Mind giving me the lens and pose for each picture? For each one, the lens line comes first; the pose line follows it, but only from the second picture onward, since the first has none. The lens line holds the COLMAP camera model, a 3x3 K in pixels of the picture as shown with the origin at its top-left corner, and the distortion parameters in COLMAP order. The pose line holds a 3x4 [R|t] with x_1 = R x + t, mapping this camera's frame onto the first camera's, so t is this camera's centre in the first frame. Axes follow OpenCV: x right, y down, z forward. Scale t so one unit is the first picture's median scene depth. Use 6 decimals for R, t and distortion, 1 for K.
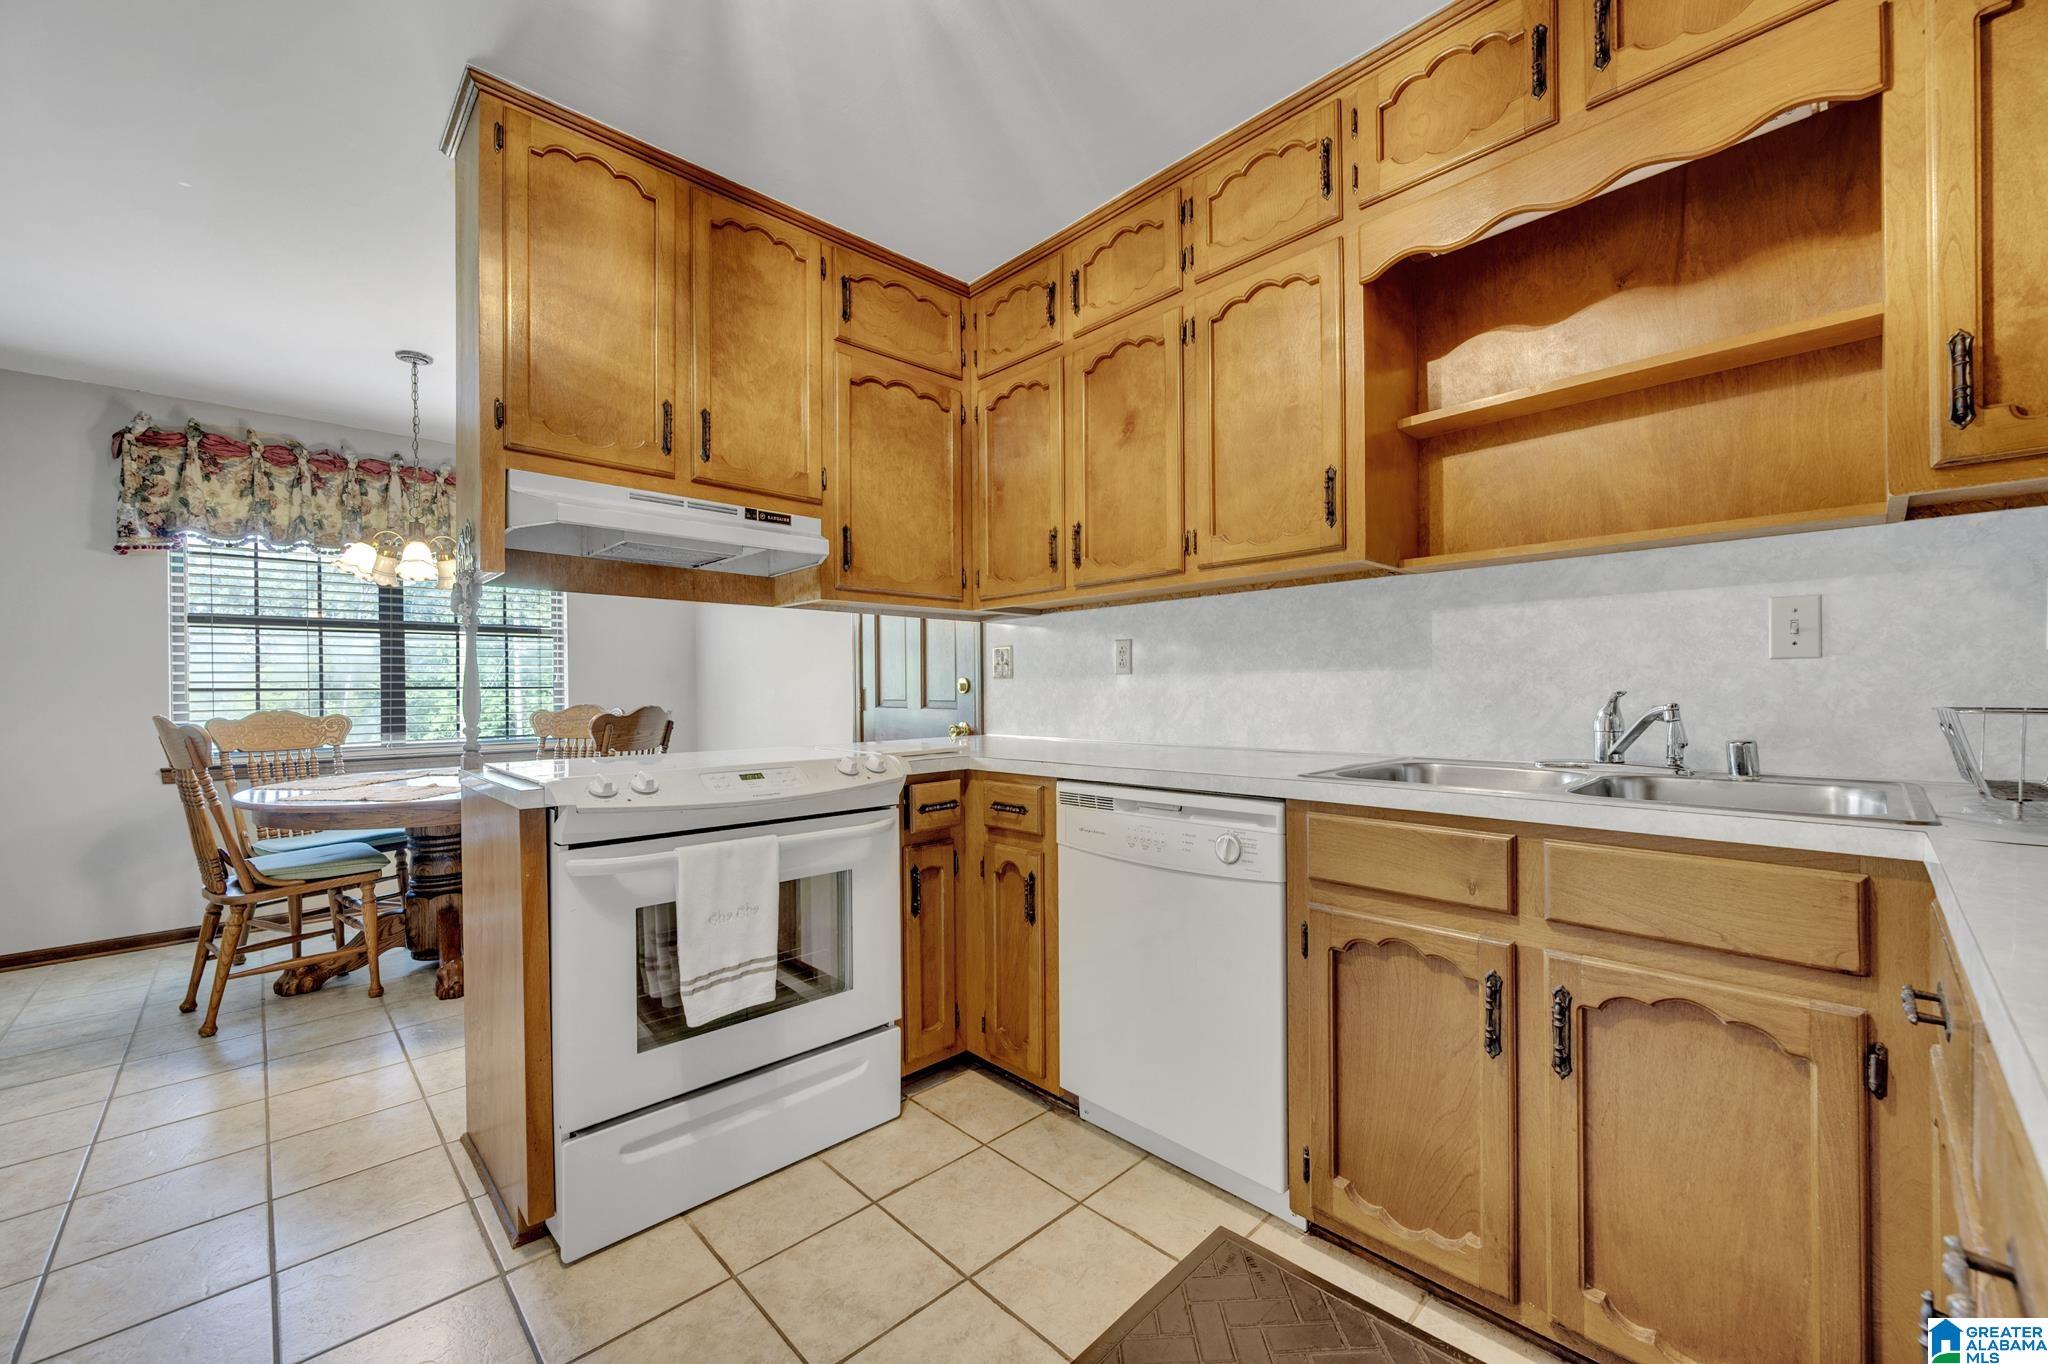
lens RADIAL K [[808.6, 0, 1025.8], [0, 808.6, 685.6], [0, 0, 1]] dist [-0.001727, 0.000203]
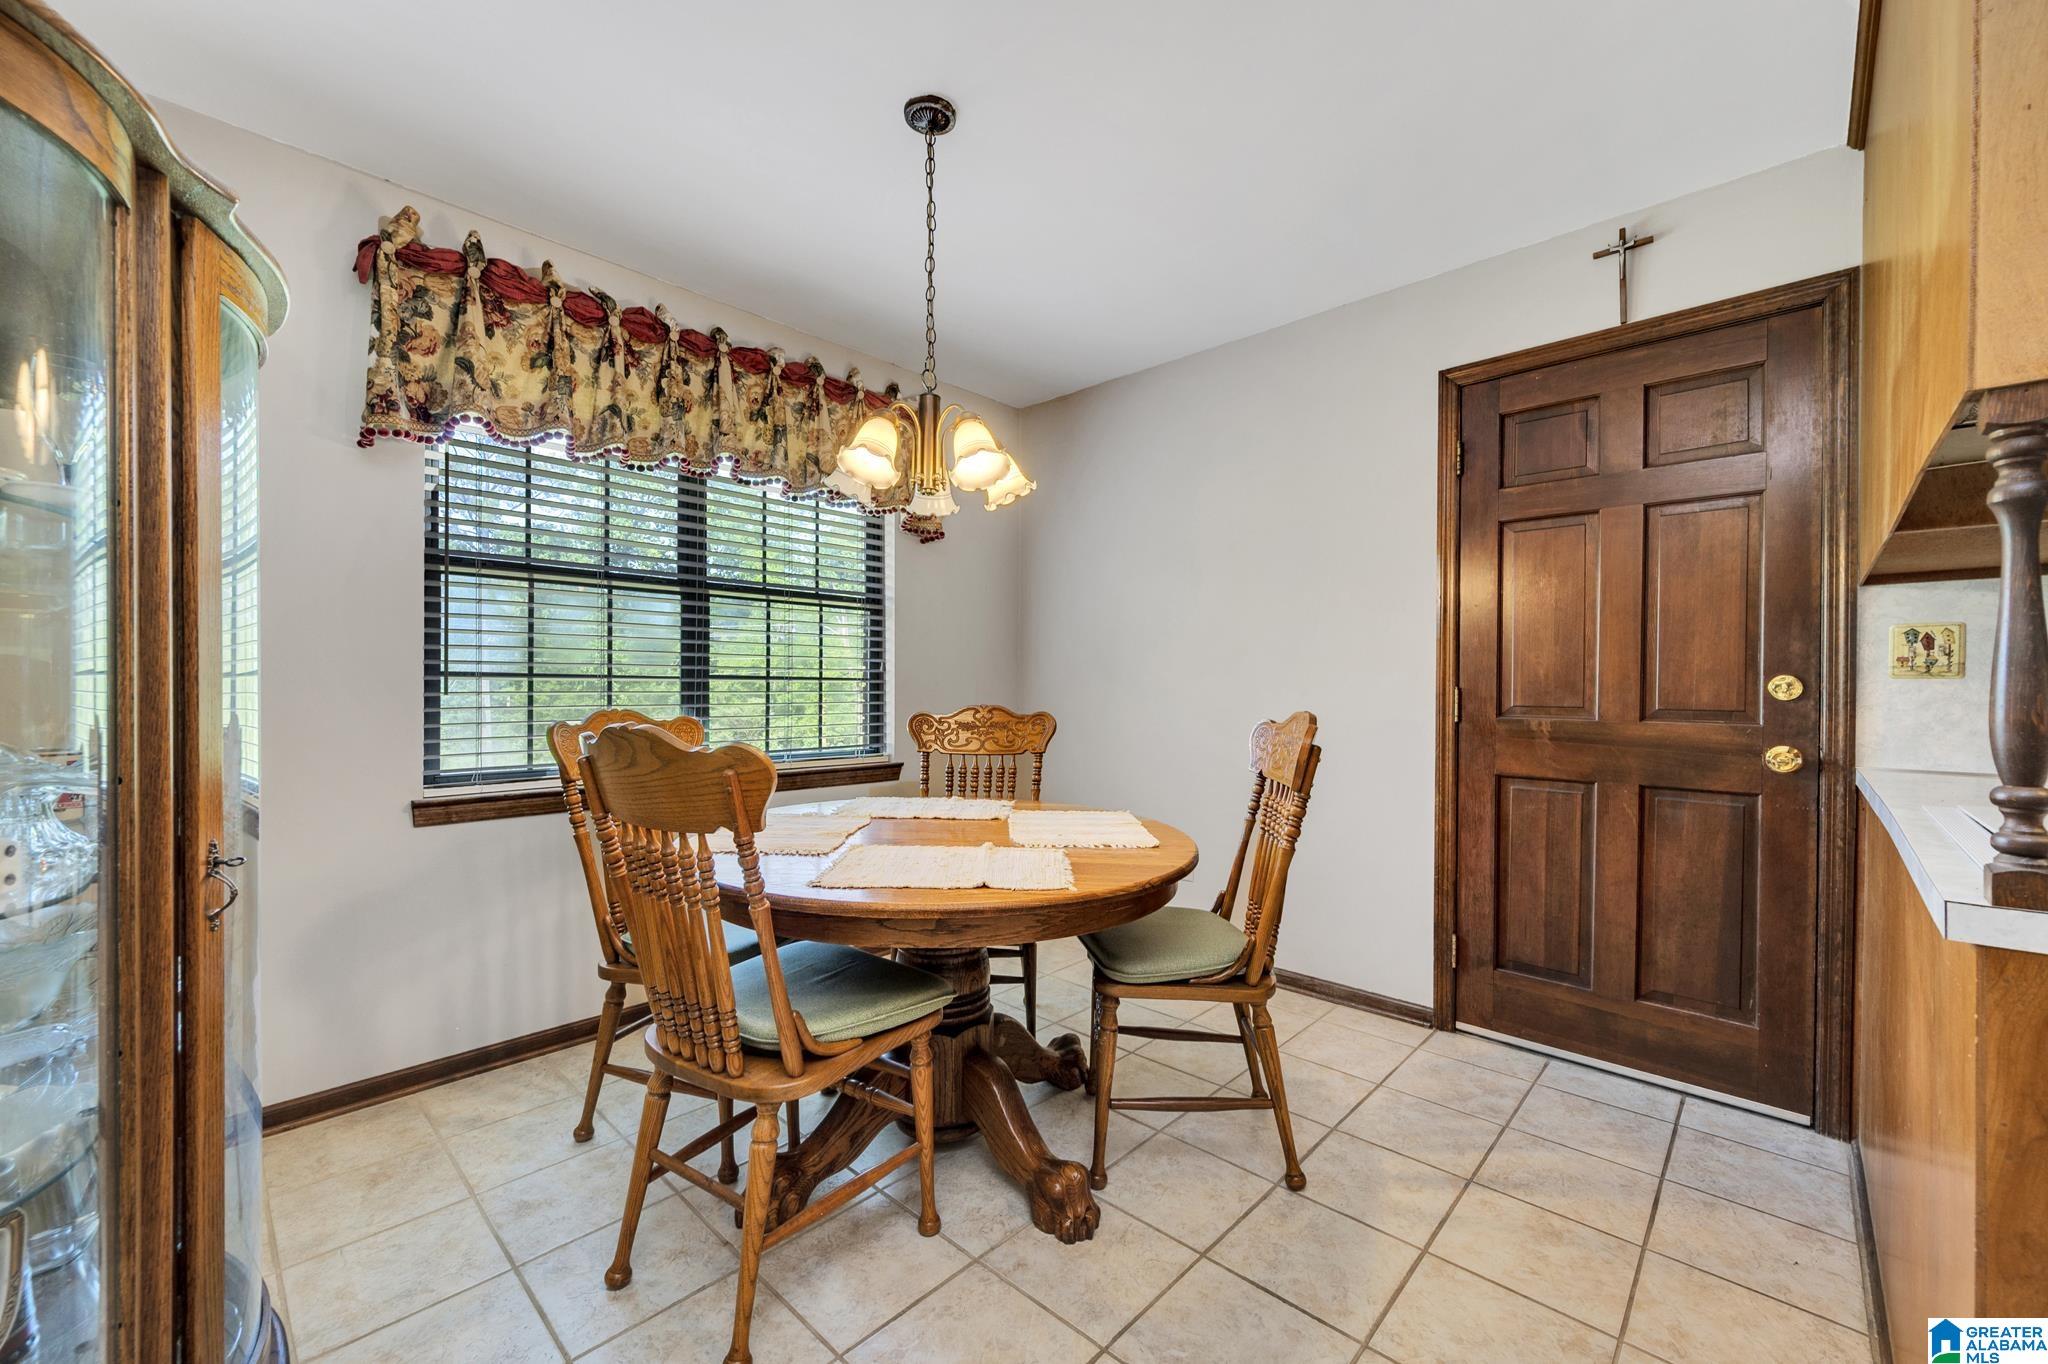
lens RADIAL K [[808.6, 0, 1025.8], [0, 808.6, 685.6], [0, 0, 1]] dist [-0.001727, 0.000203]
pose [[0.998808, 0.021606, 0.043768, -0.608052], [-0.021755, 0.999759, 0.002925, 0.003250], [-0.043694, -0.003874, 0.999037, 0.352248]]
